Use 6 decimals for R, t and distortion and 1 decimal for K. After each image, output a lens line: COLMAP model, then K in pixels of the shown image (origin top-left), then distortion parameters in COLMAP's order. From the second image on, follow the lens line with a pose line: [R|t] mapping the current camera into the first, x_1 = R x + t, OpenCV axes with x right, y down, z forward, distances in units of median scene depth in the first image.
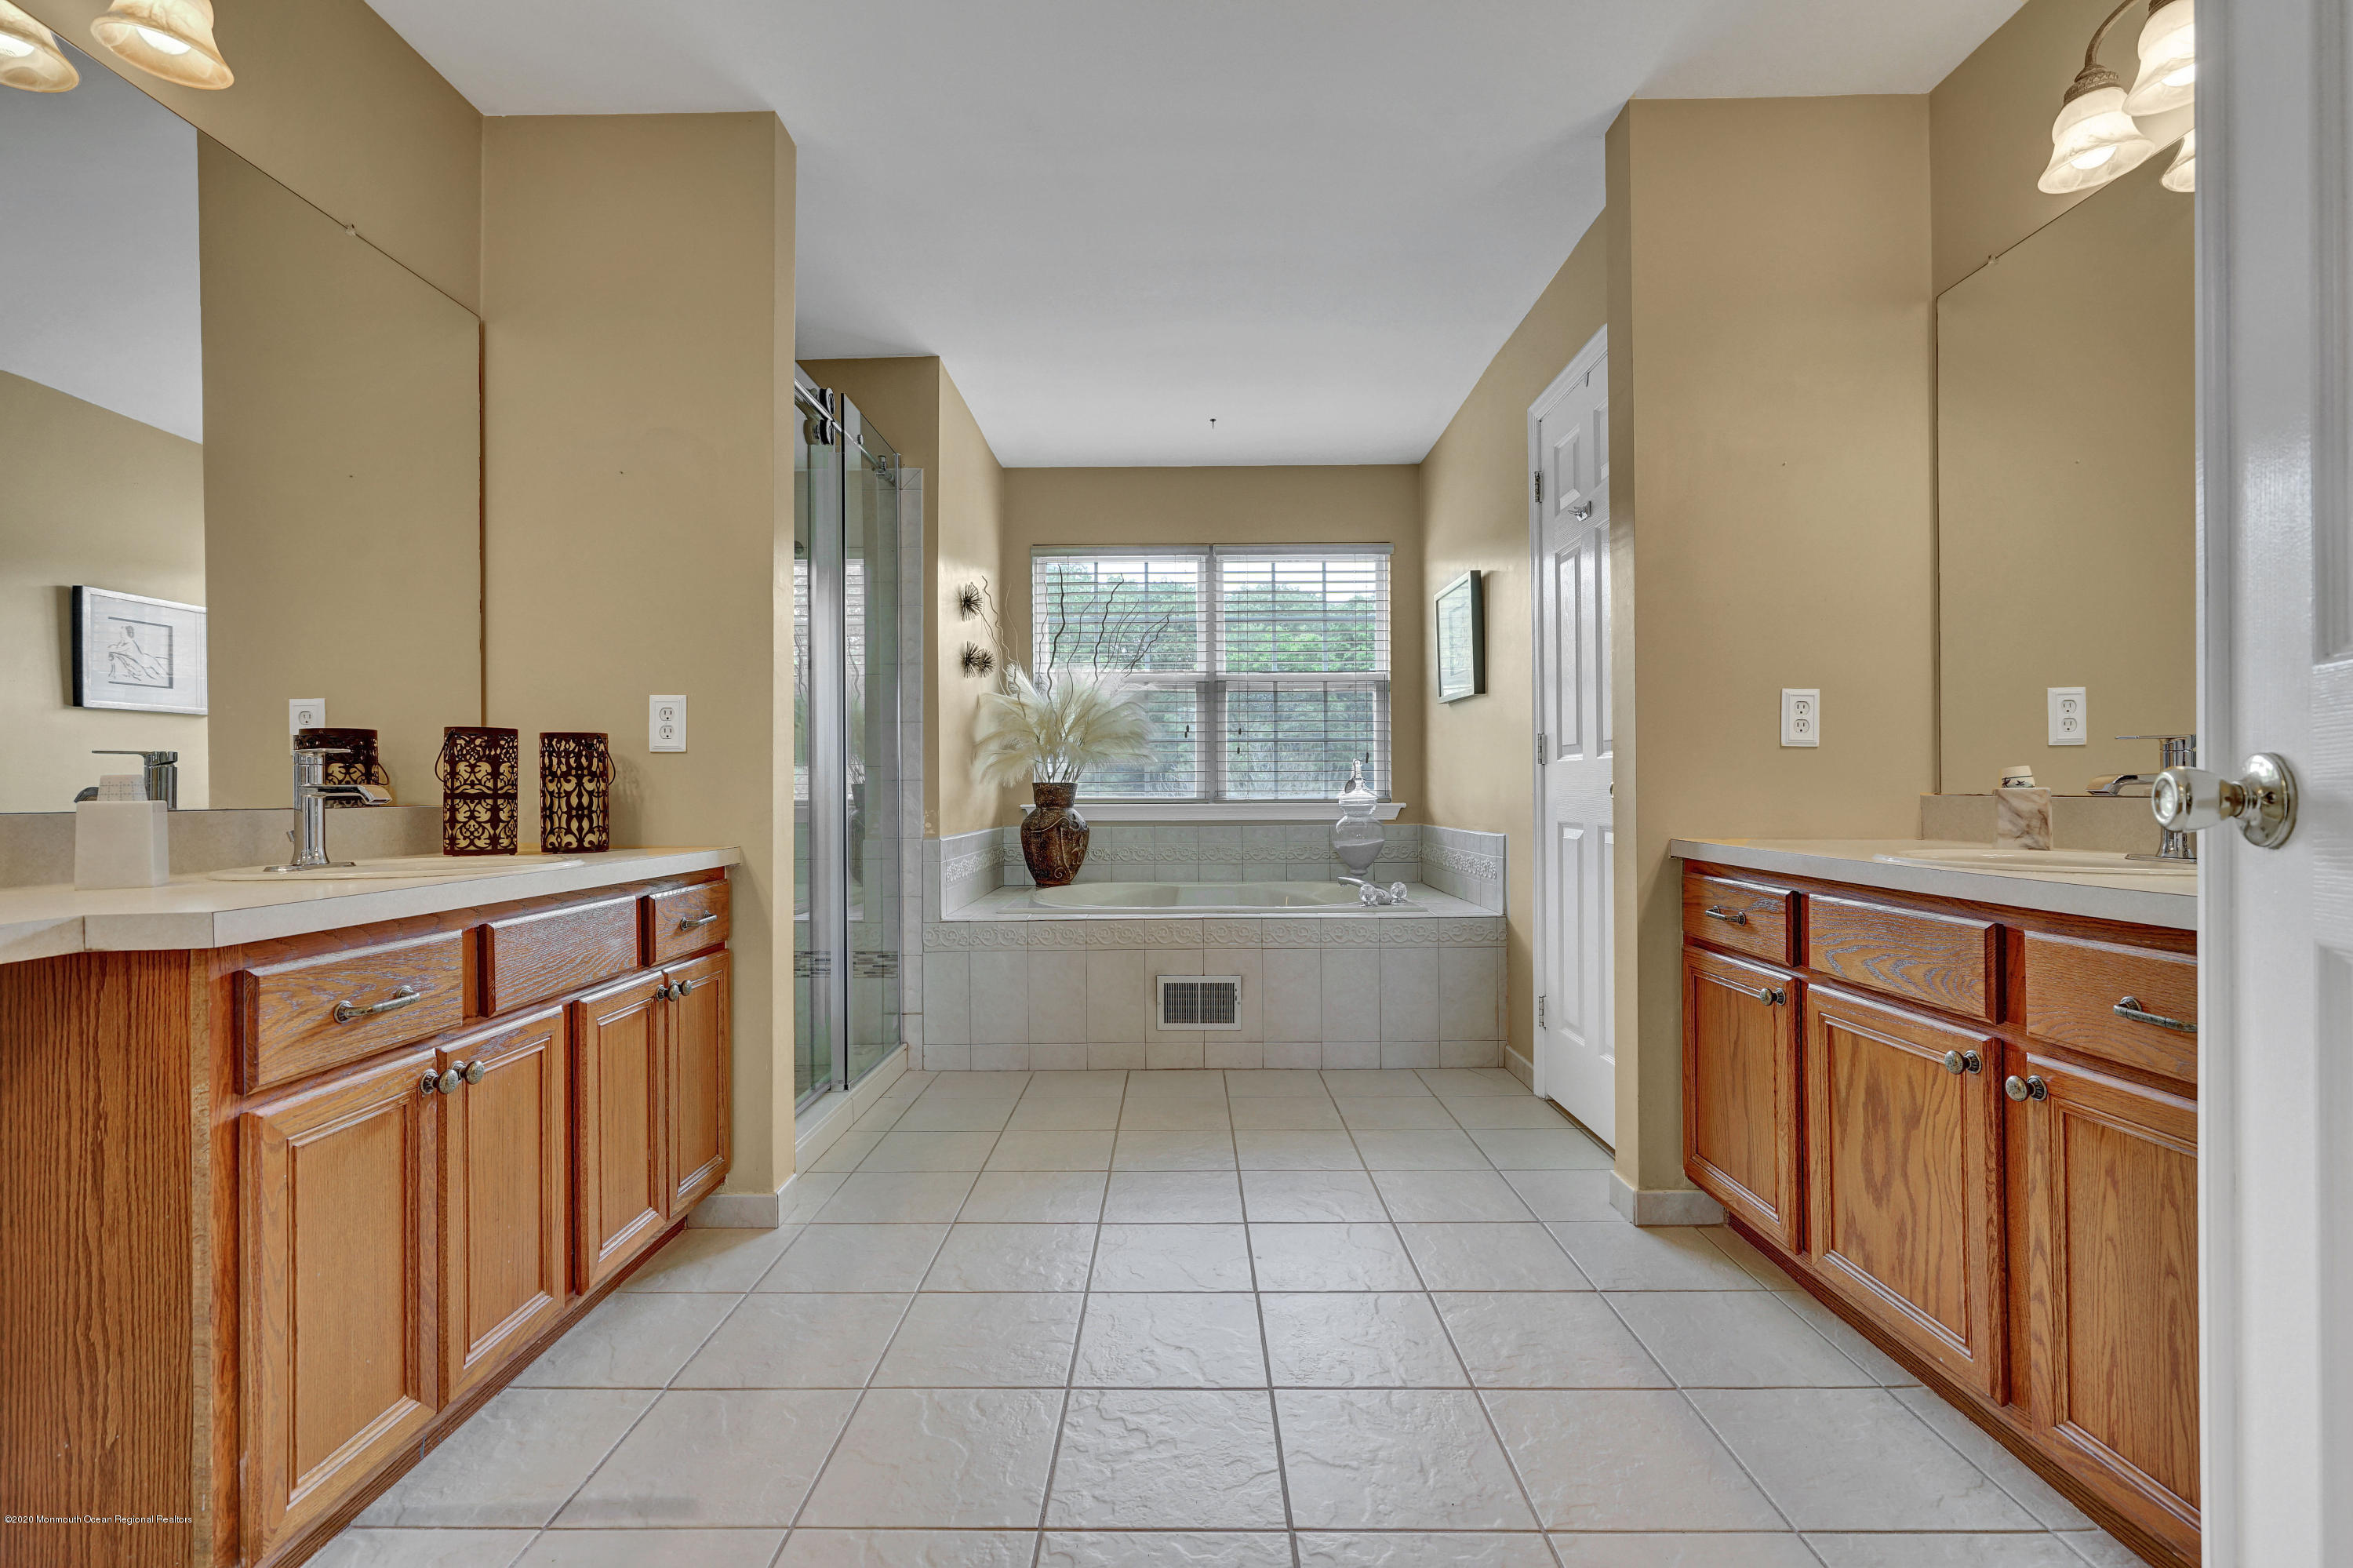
lens RADIAL K [[1077.4, 0, 1129.0], [0, 1077.4, 799.5], [0, 0, 1]] dist [-0.009728, 0.003943]
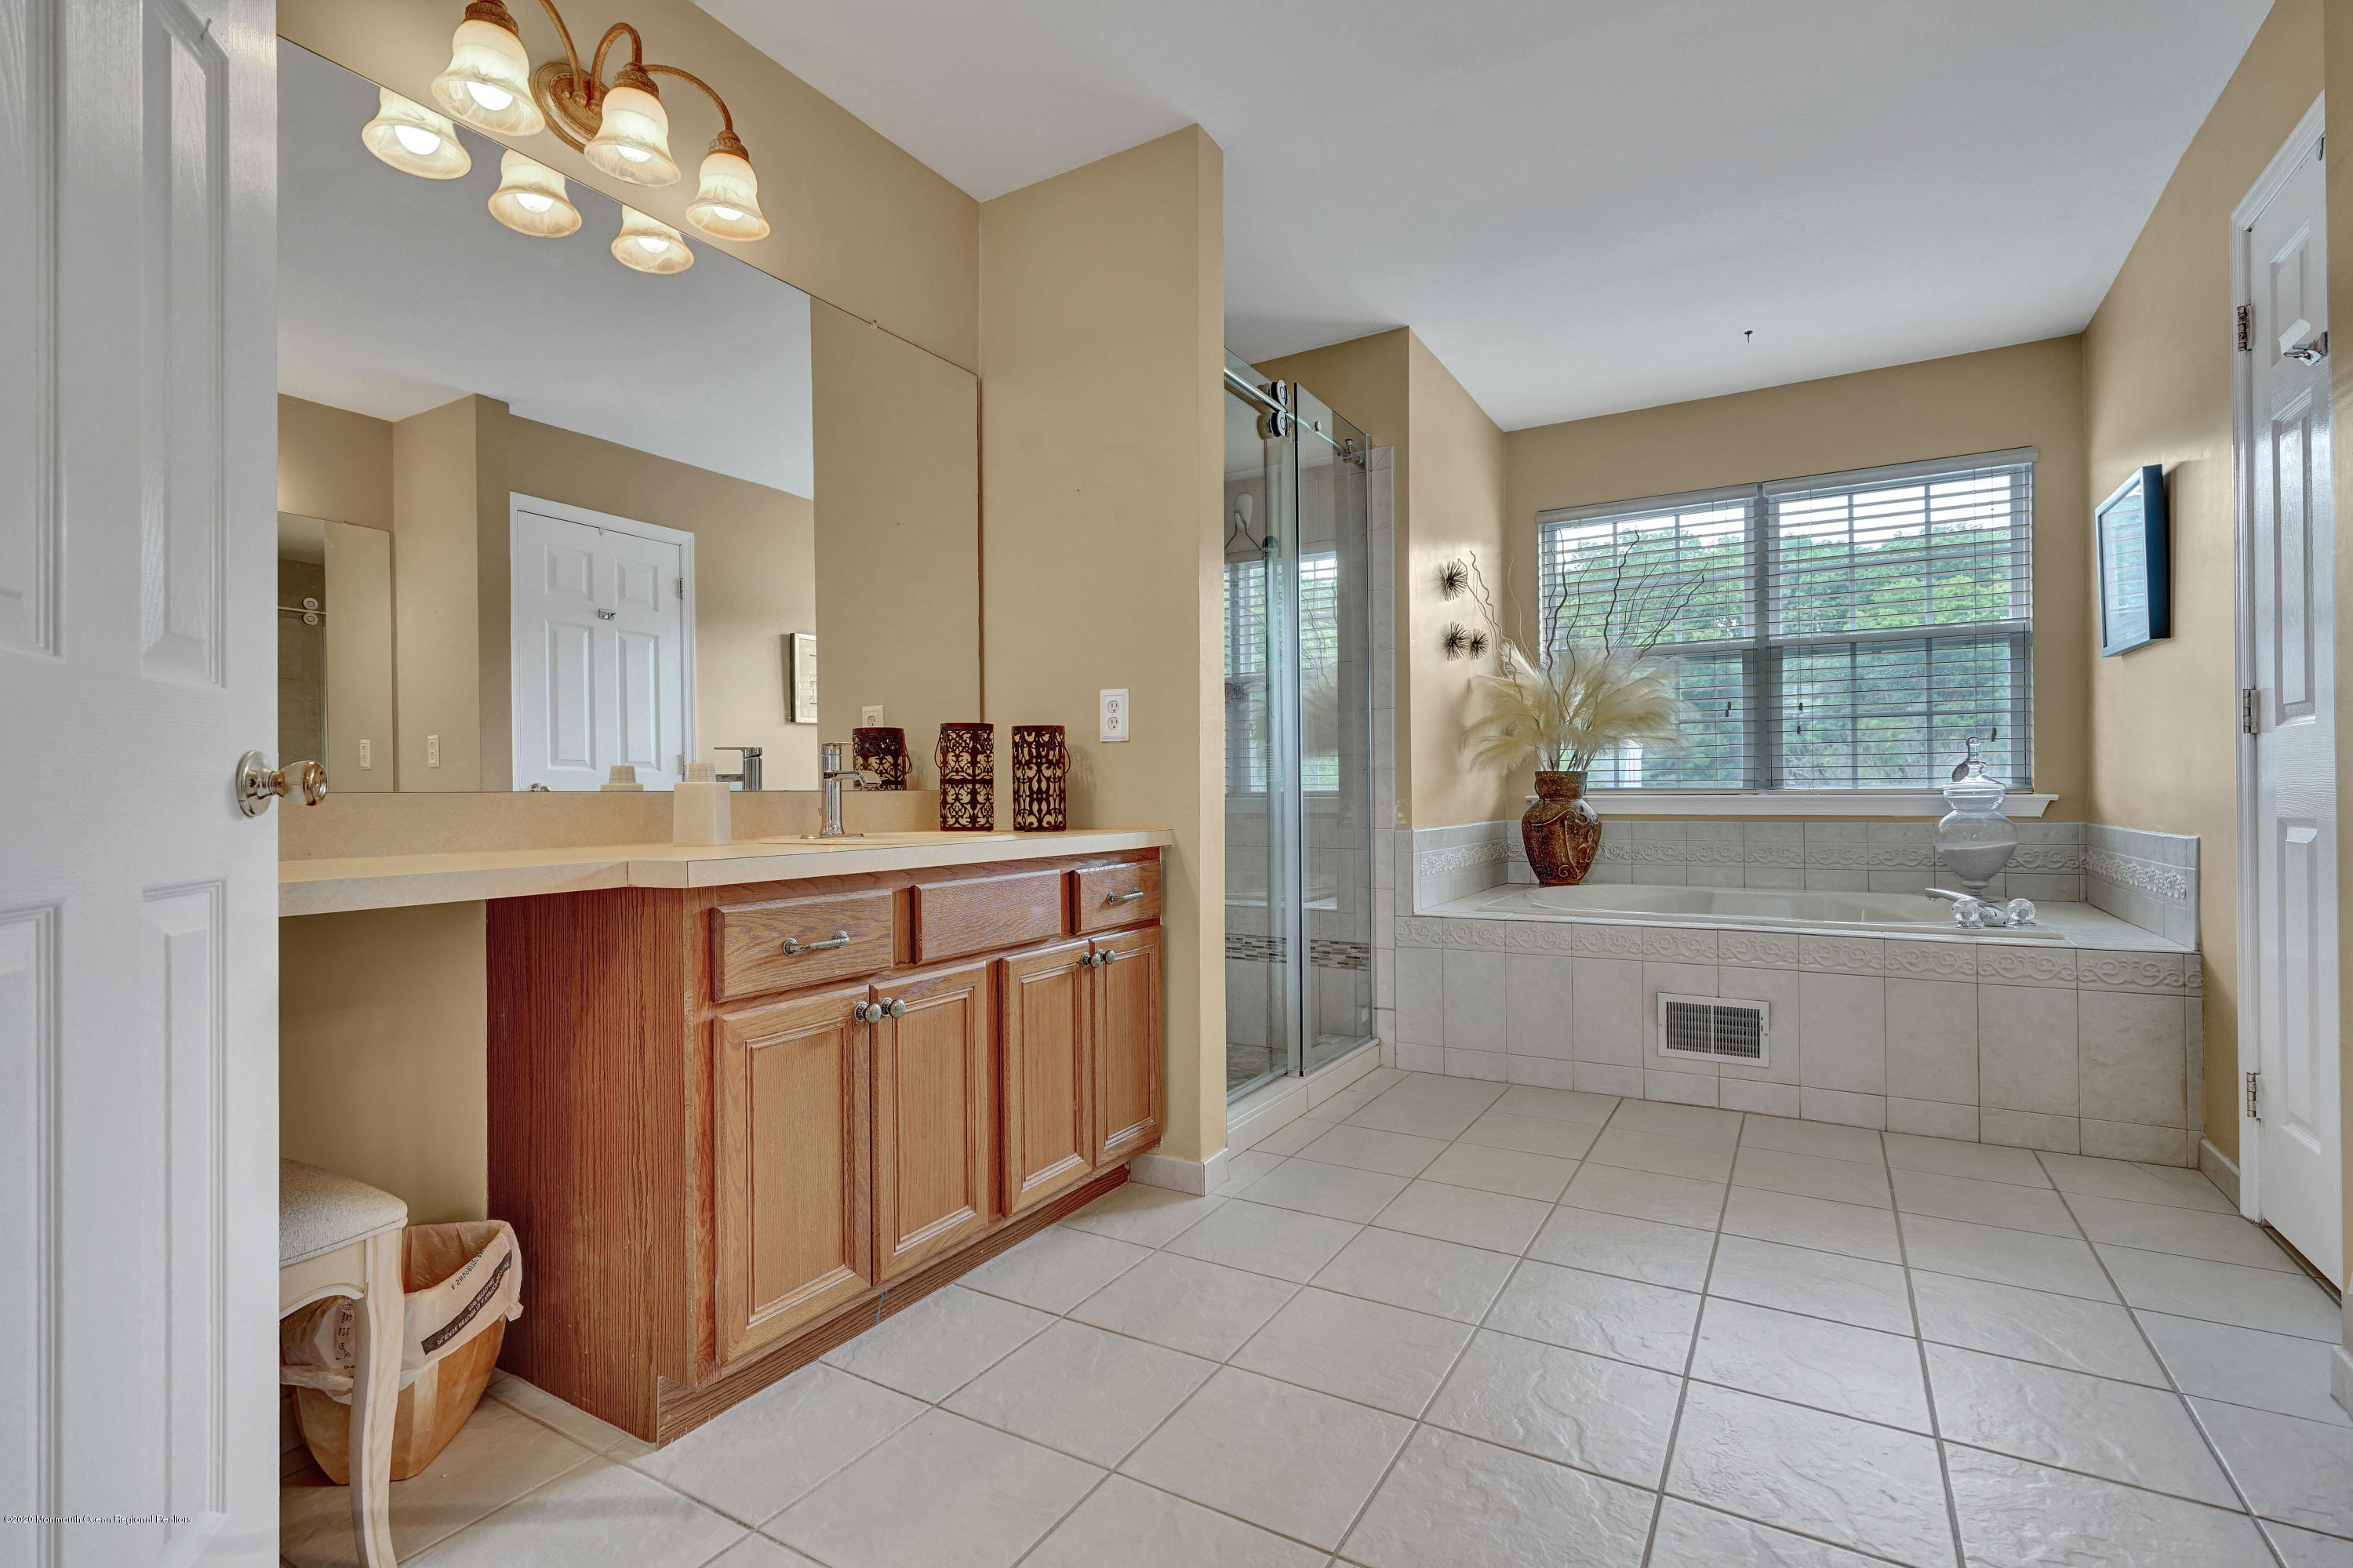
lens RADIAL K [[1077.4, 0, 1115.2], [0, 1077.4, 800.6], [0, 0, 1]] dist [-0.009728, 0.003943]
pose [[0.863082, 0.004893, -0.505040, 0.118182], [-0.002803, 0.999984, 0.004897, 0.009973], [0.505056, -0.002811, 0.863082, 0.053713]]
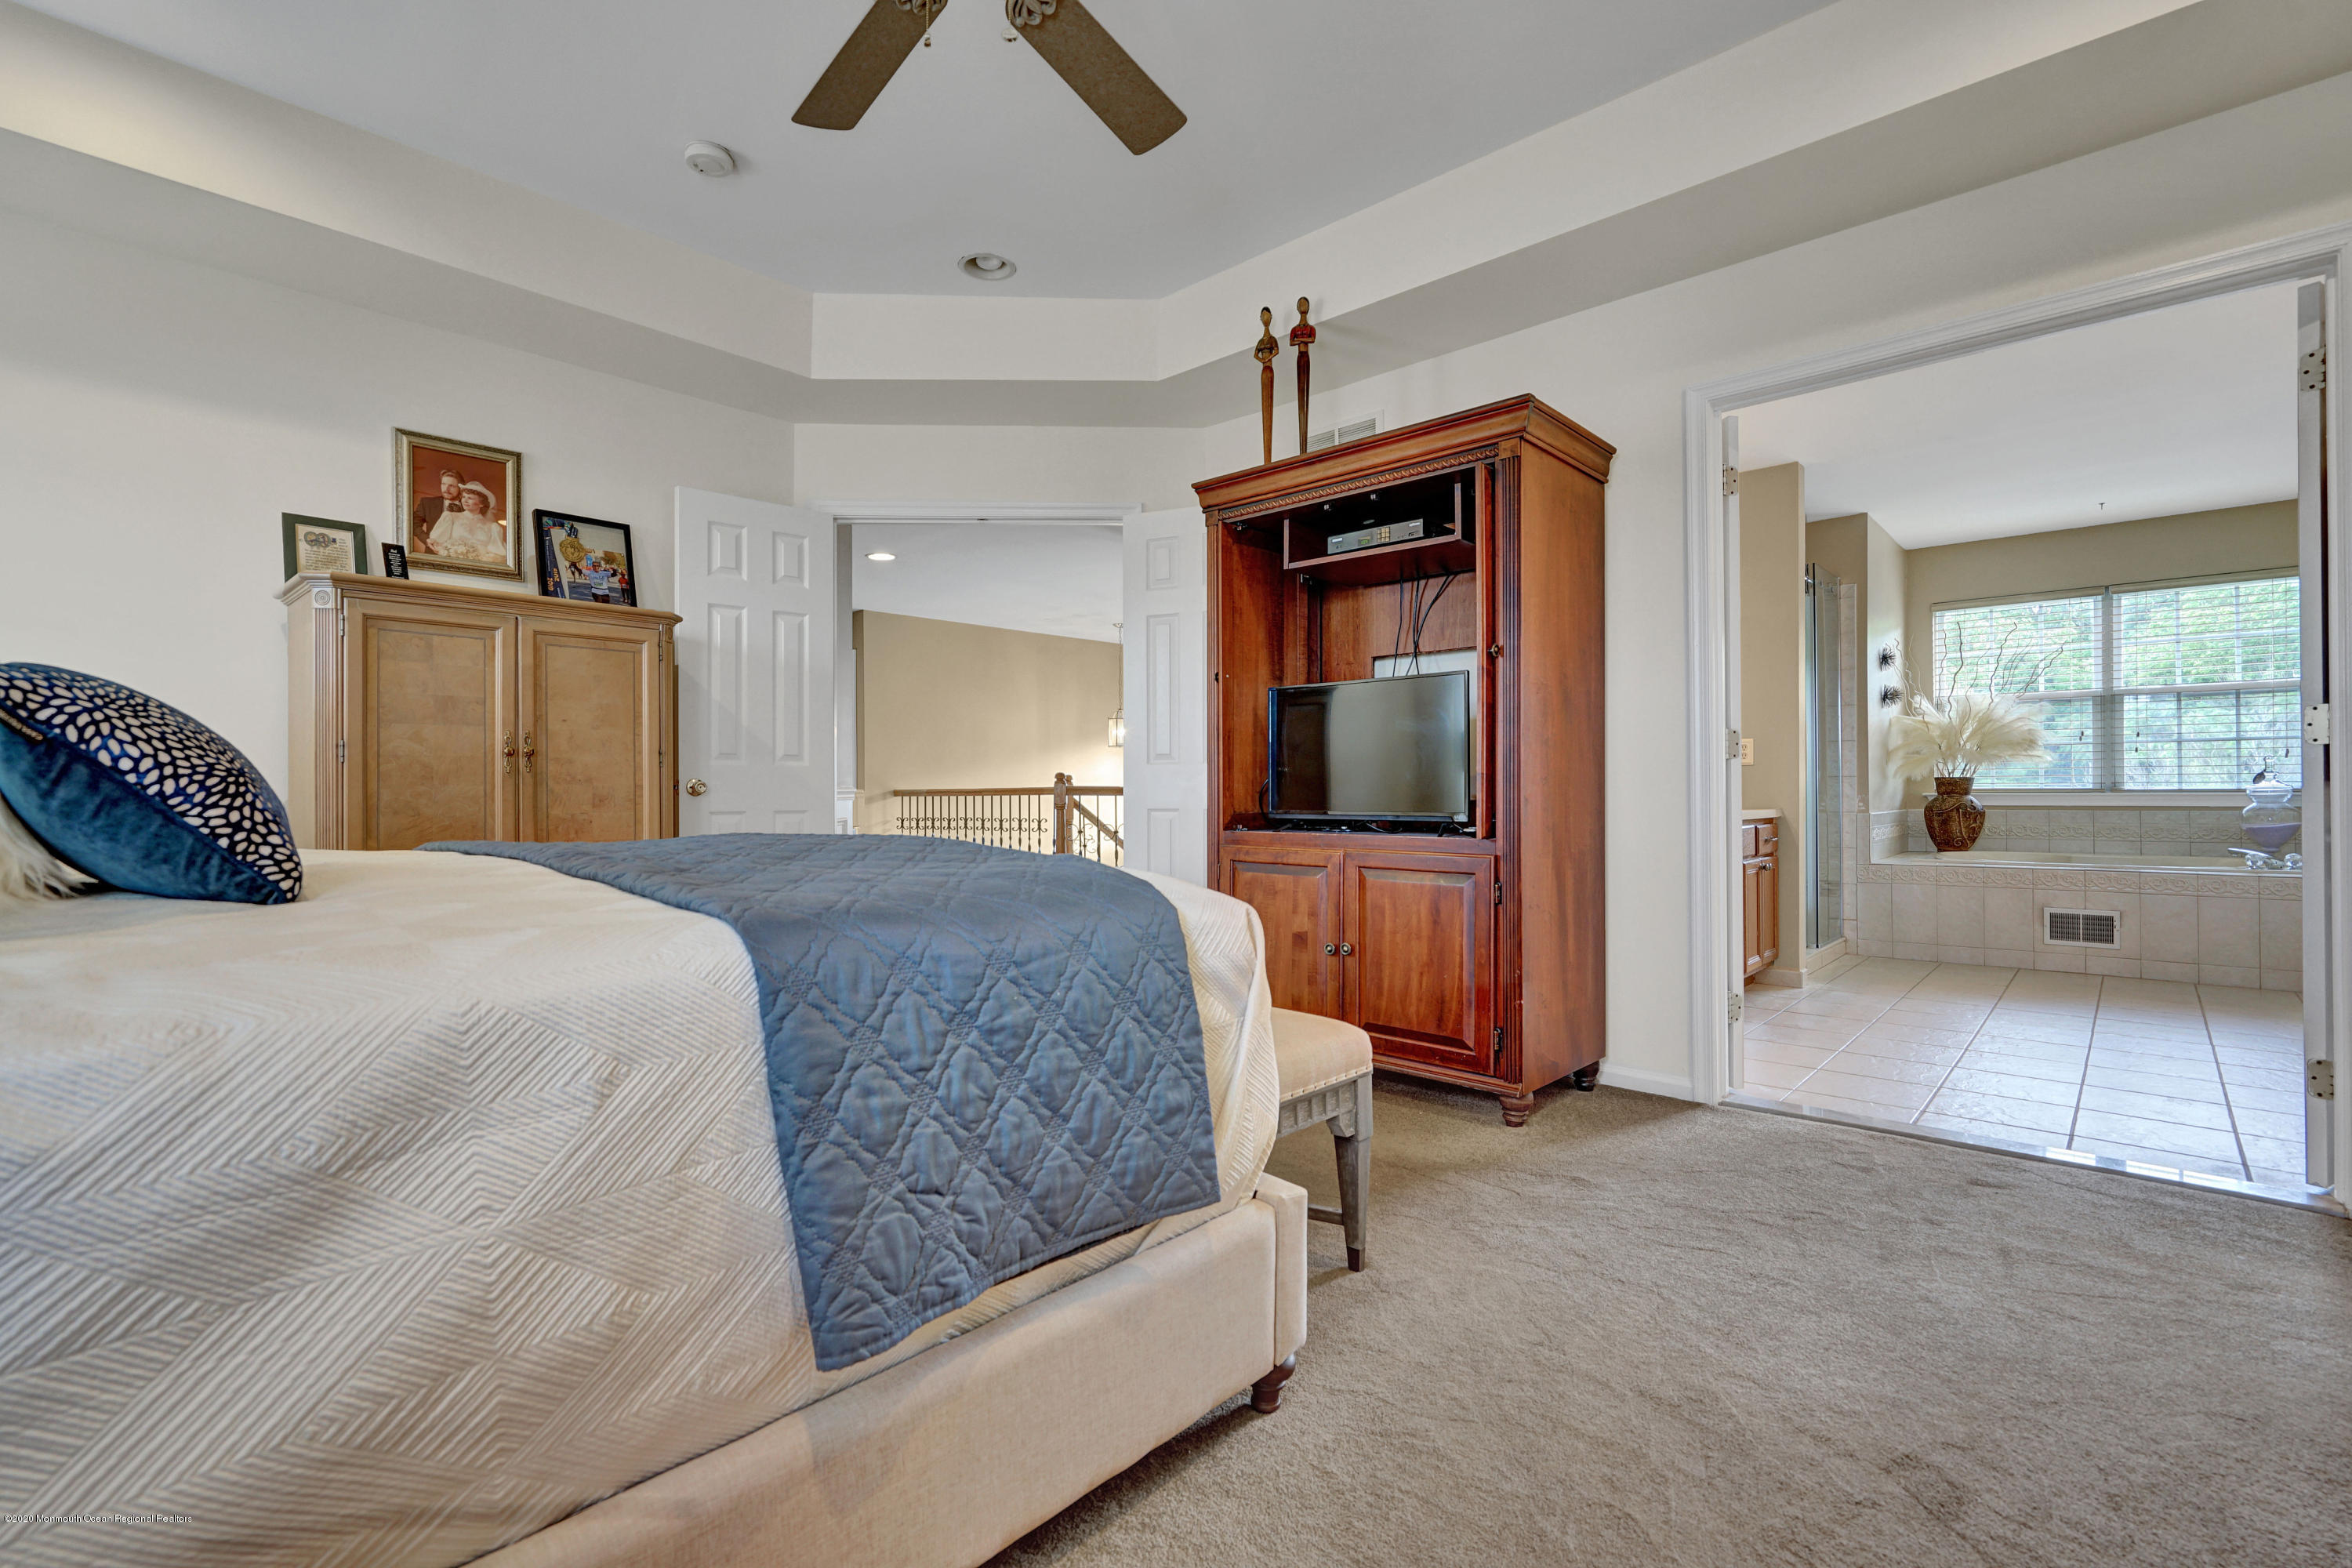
lens RADIAL K [[1076.9, 0, 1111.1], [0, 1076.9, 788.8], [0, 0, 1]] dist [-0.009728, 0.003943]
pose [[0.753527, 0.002098, -0.657414, 0.037489], [-0.003648, 0.999993, -0.000991, 0.008495], [0.657407, 0.003145, 0.753529, -1.354158]]
